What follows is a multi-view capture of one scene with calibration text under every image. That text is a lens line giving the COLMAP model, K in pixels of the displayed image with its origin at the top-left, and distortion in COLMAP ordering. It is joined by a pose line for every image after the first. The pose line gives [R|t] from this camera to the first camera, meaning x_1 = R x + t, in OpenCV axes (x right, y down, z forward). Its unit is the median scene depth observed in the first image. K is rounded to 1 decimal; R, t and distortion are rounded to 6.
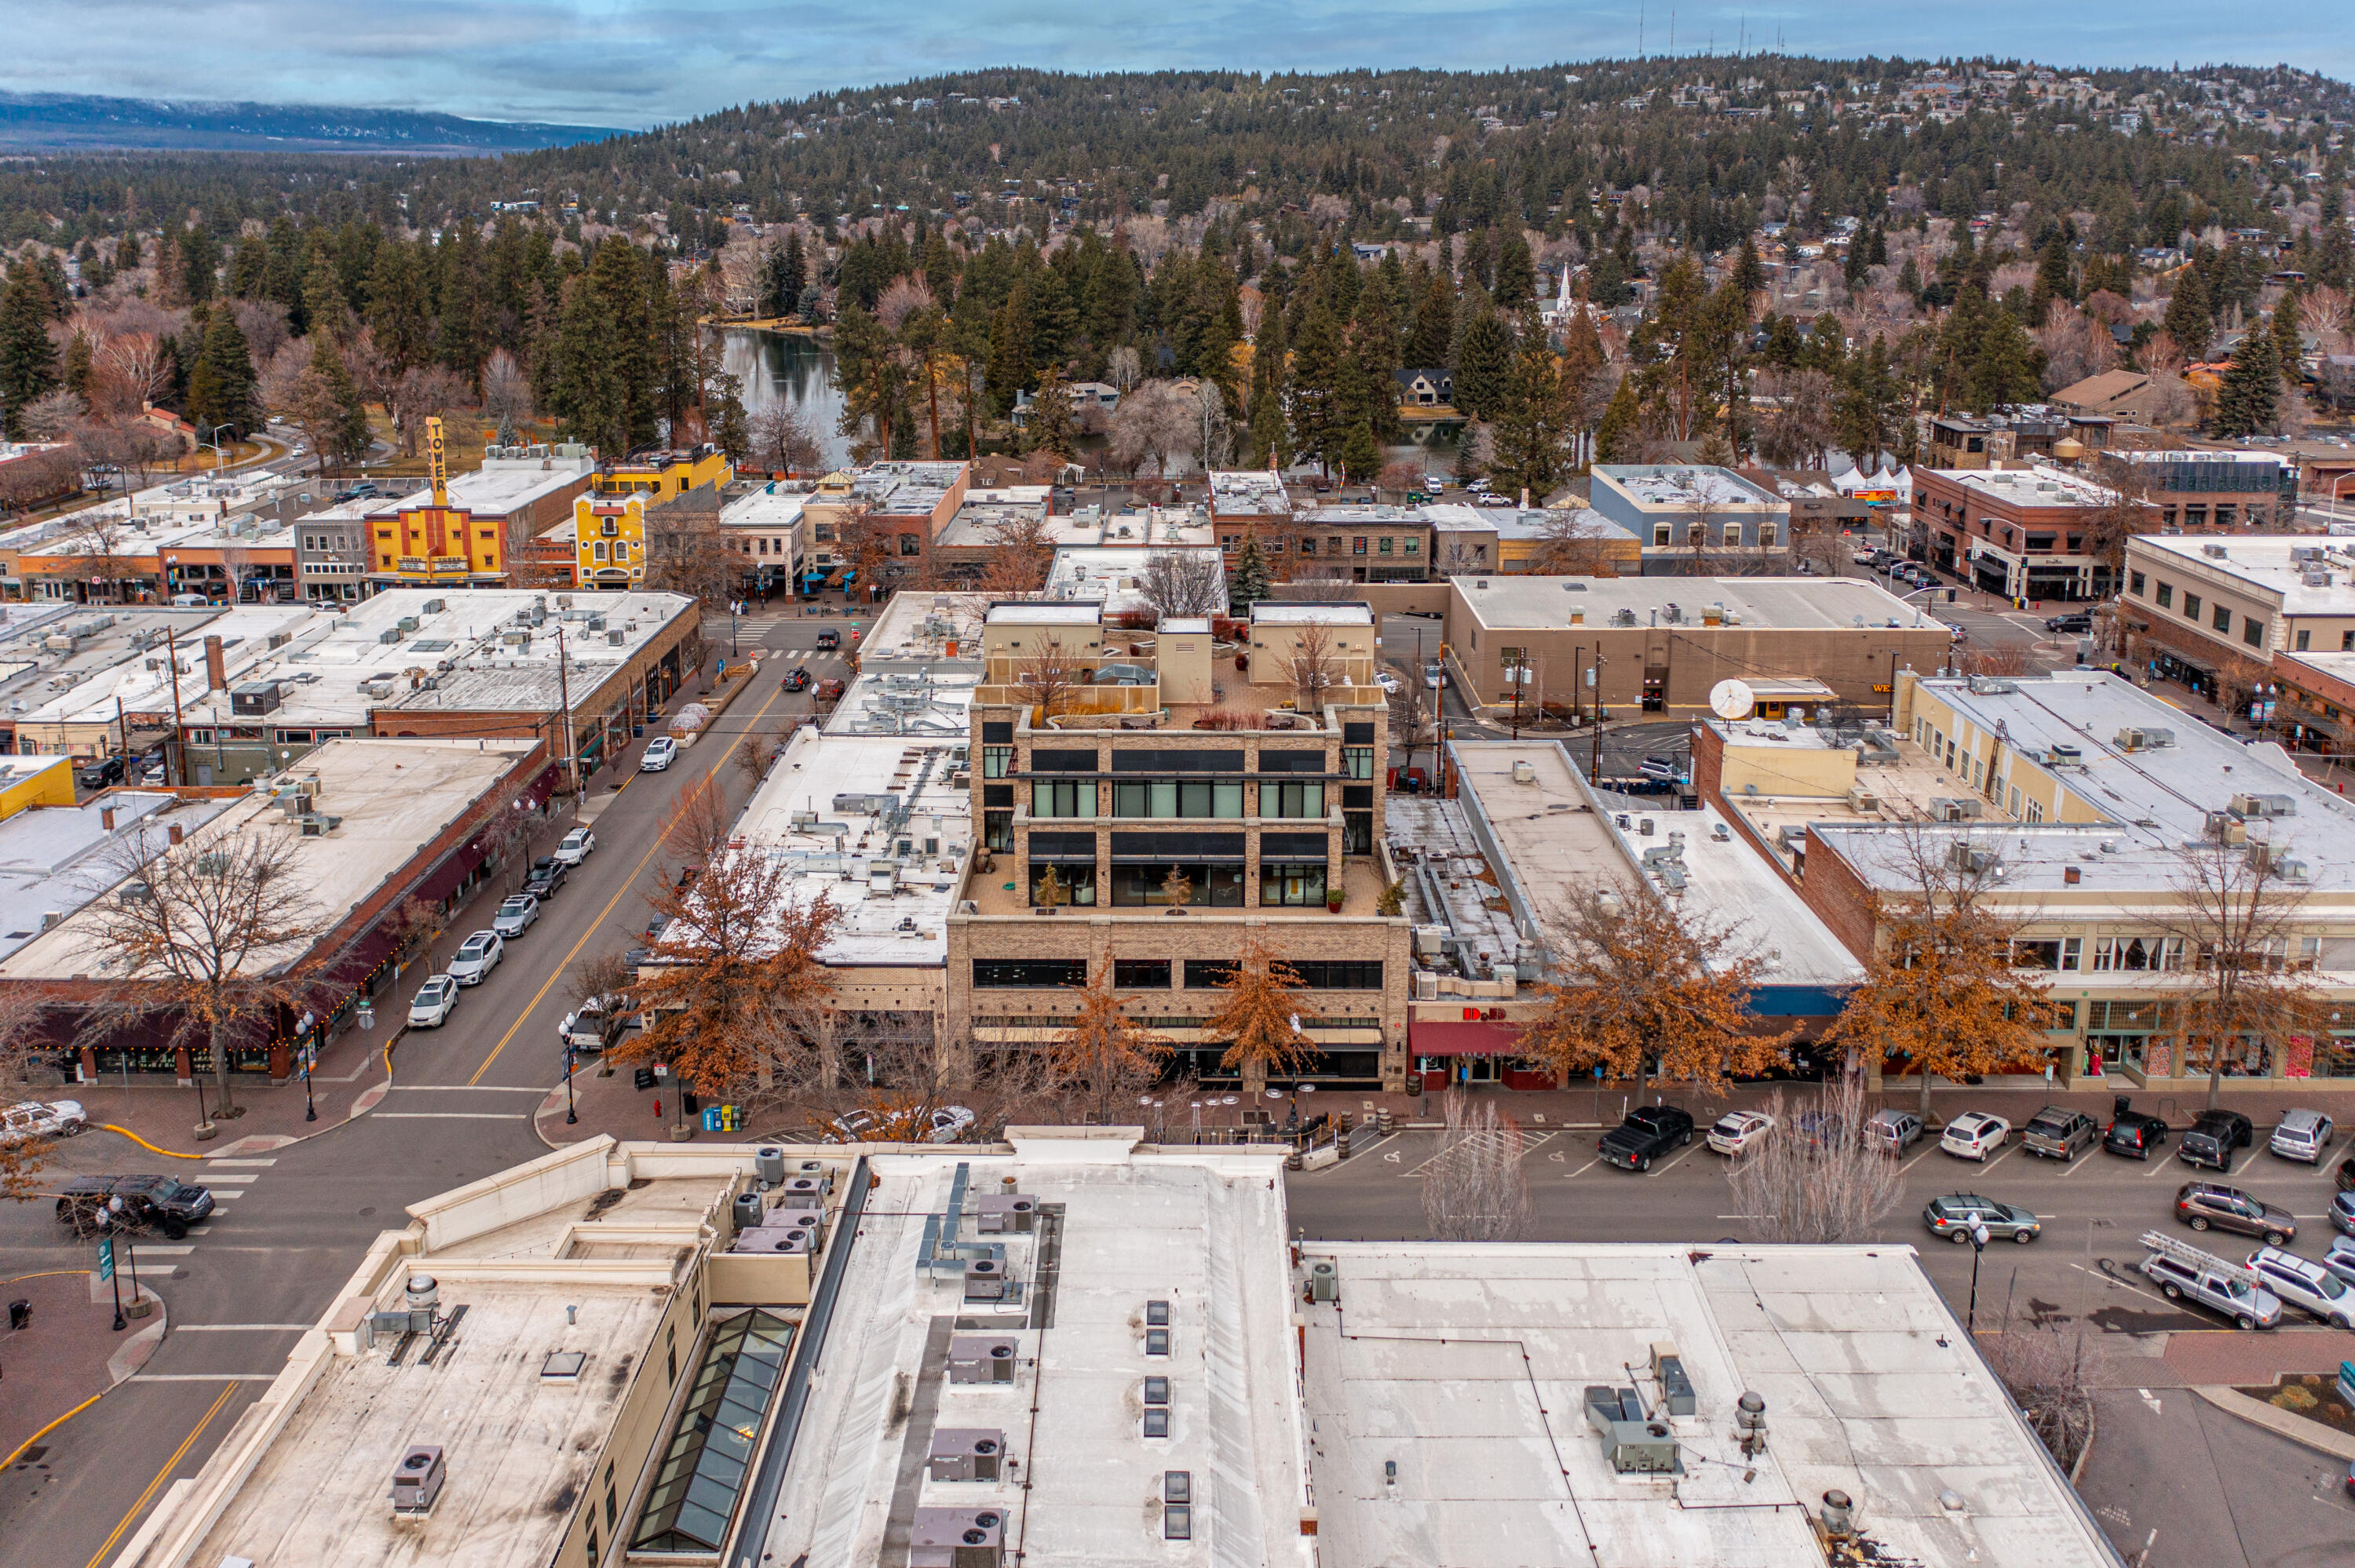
lens RADIAL K [[1950.4, 0, 1176.6], [0, 1950.4, 557.2], [0, 0, 1]] dist [-0.006827, -0.003426]
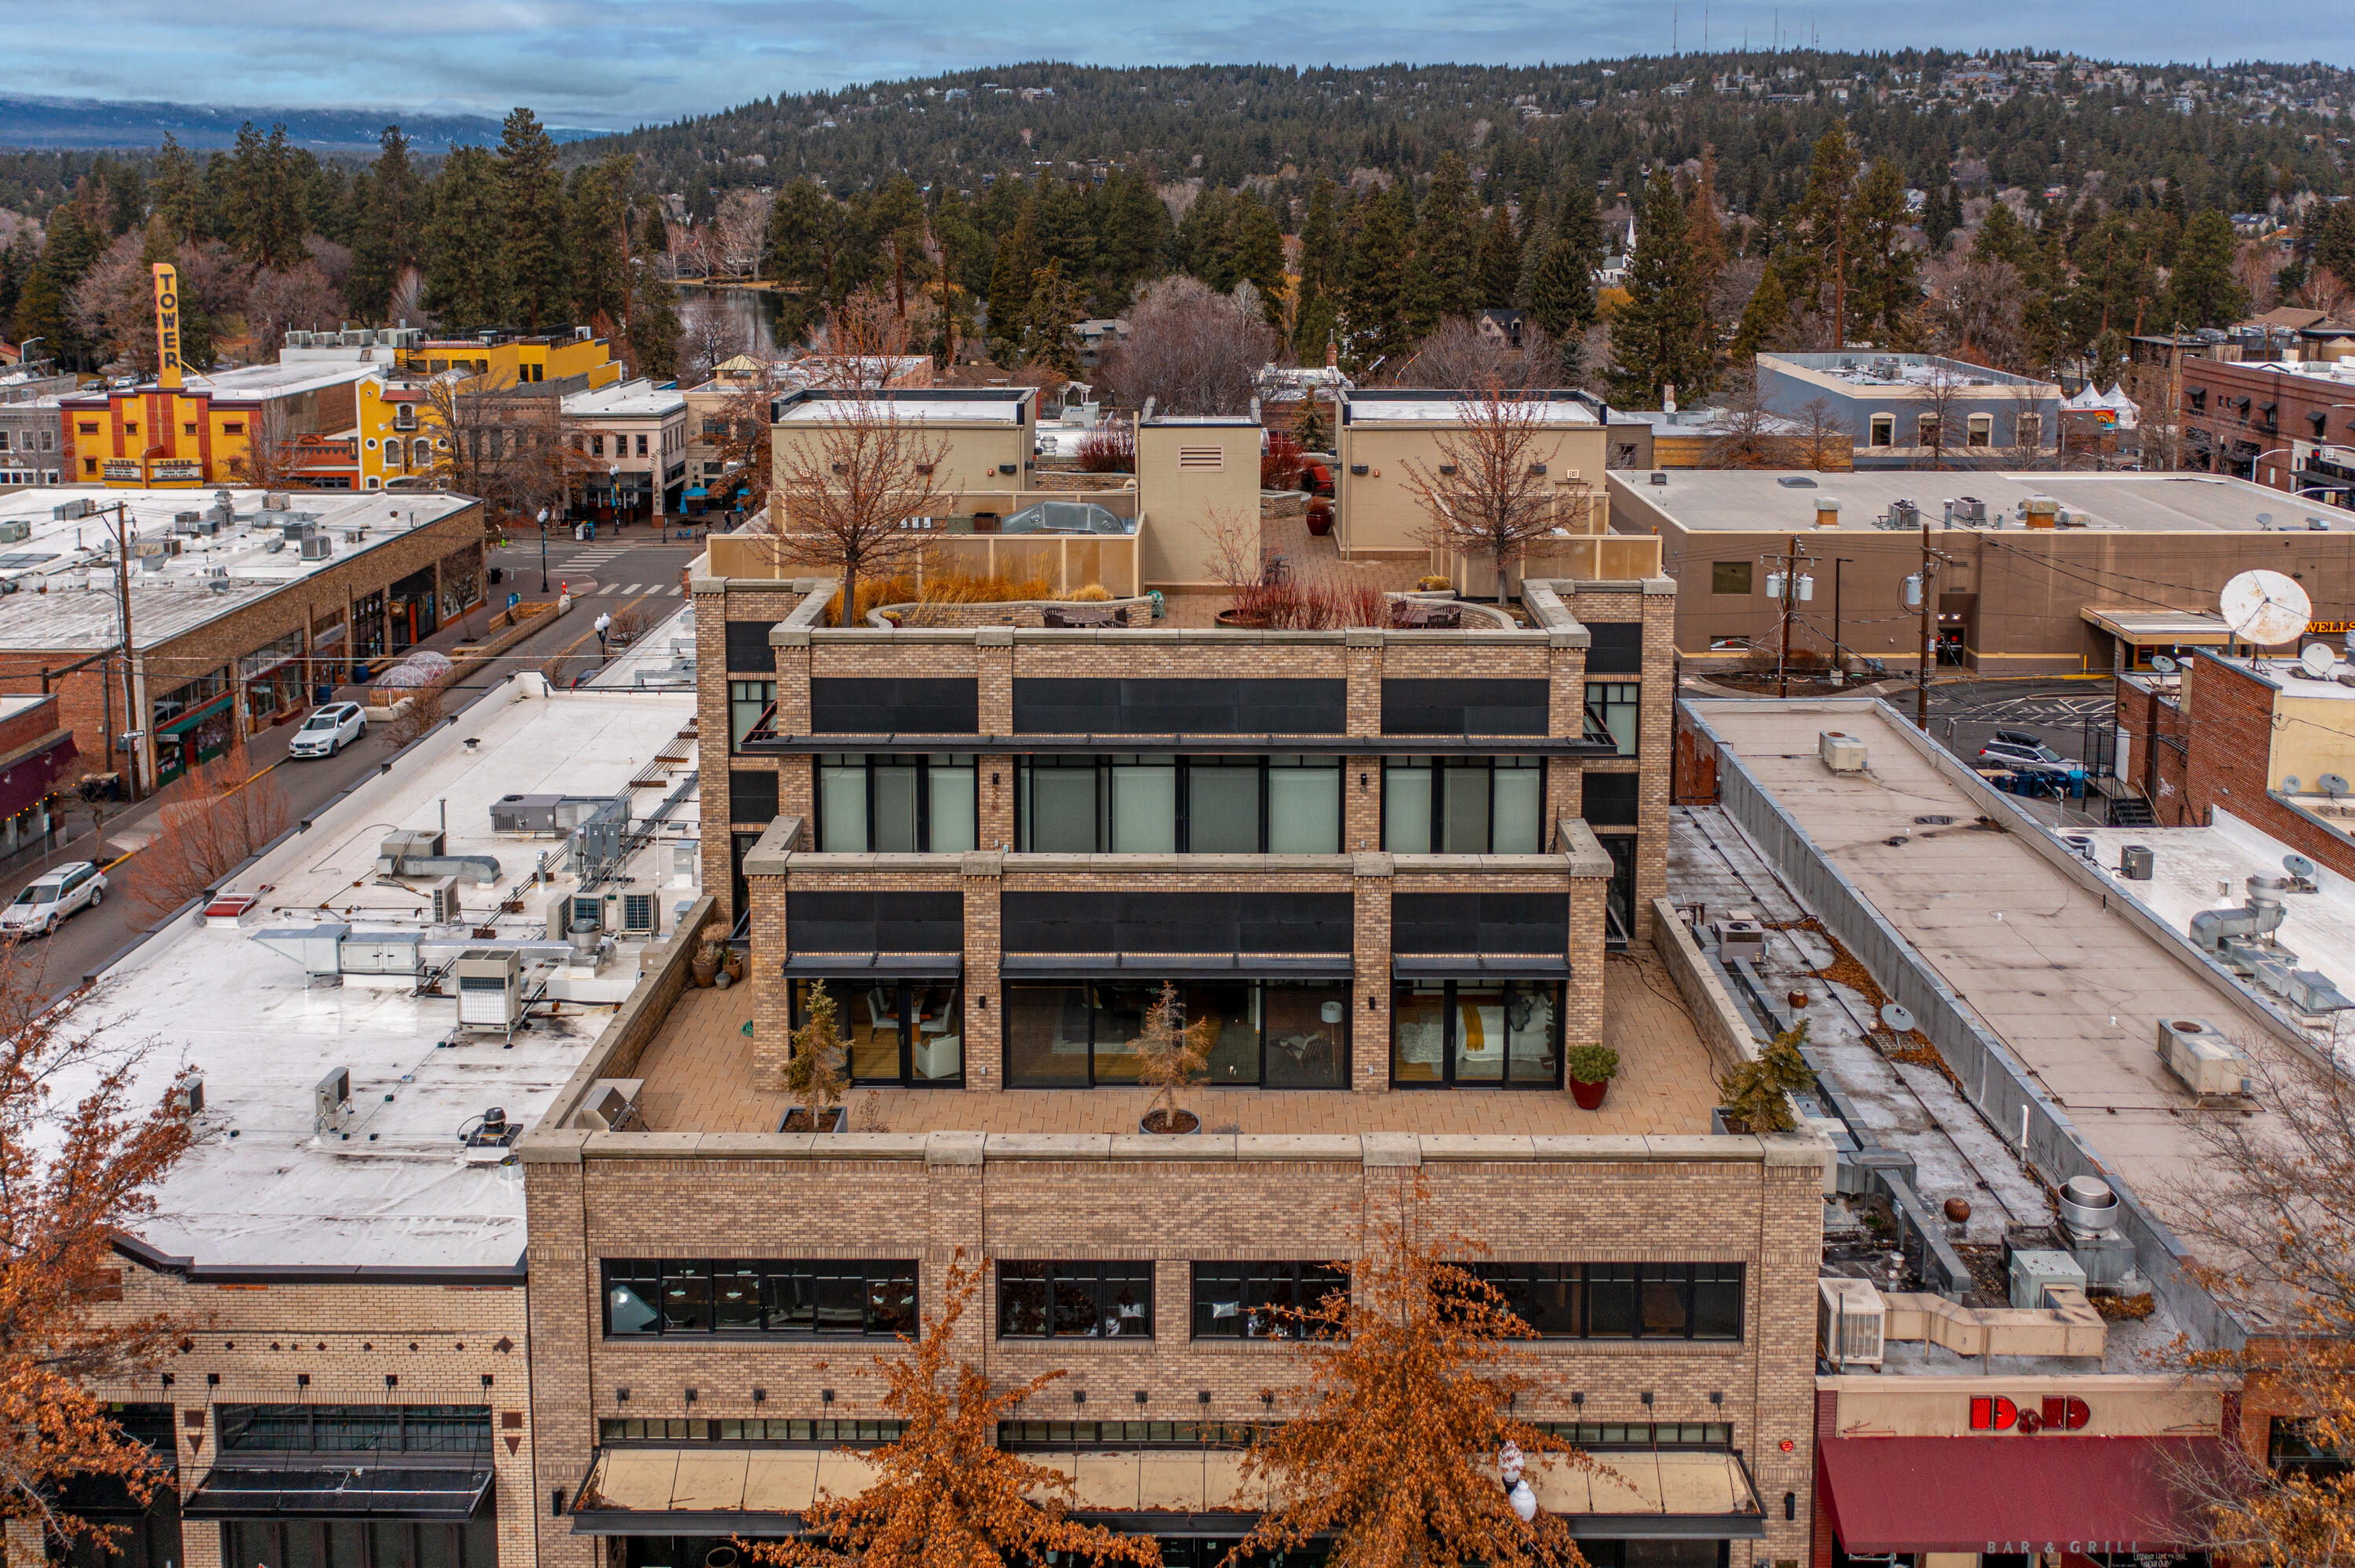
lens RADIAL K [[1952.5, 0, 1222.5], [0, 1952.5, 365.6], [0, 0, 1]] dist [-0.007950, 0.005883]
pose [[0.999986, 0.000647, 0.005316, 0.005214], [-0.000116, 0.995063, -0.099247, 0.052589], [-0.005354, 0.099245, 0.995049, 0.420012]]
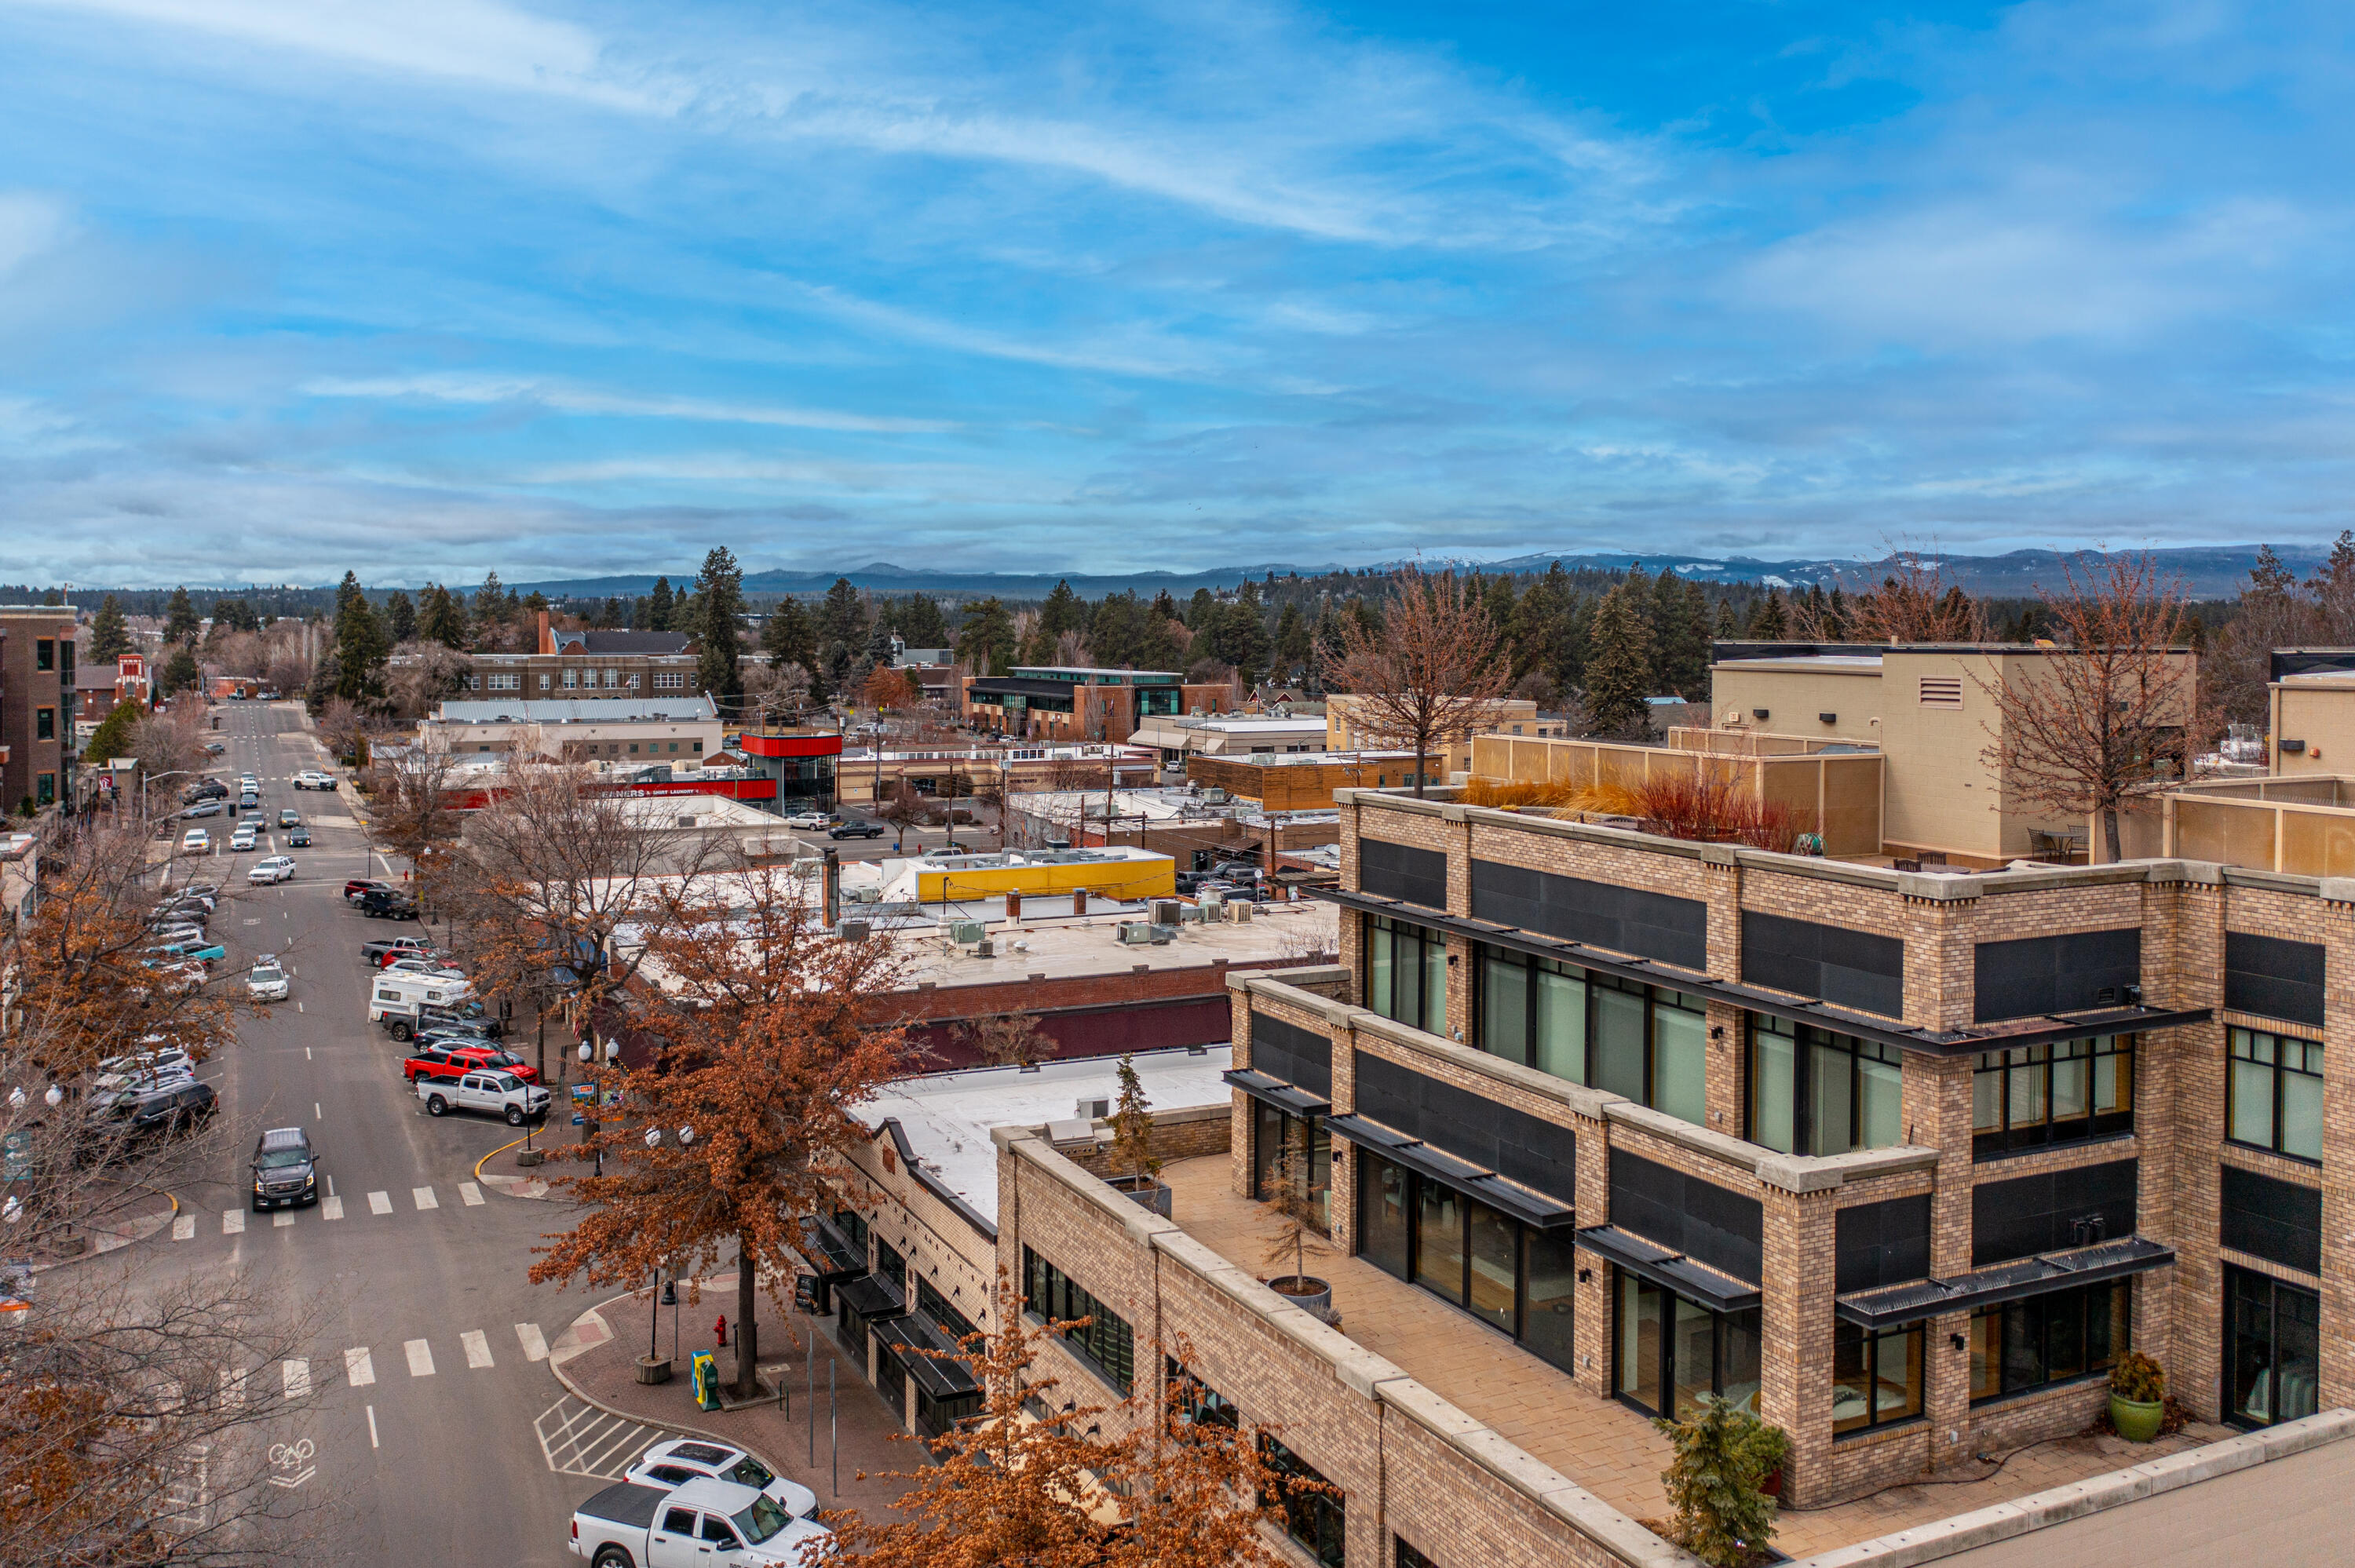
lens RADIAL K [[1920.6, 0, 1170.9], [0, 1920.6, 678.8], [0, 0, 1]] dist [0.012532, 0.002683]
pose [[0.446942, 0.025032, -0.894213, 0.196096], [-0.173936, 0.982963, -0.059420, 0.068113], [0.877490, 0.182093, 0.443681, 0.545533]]
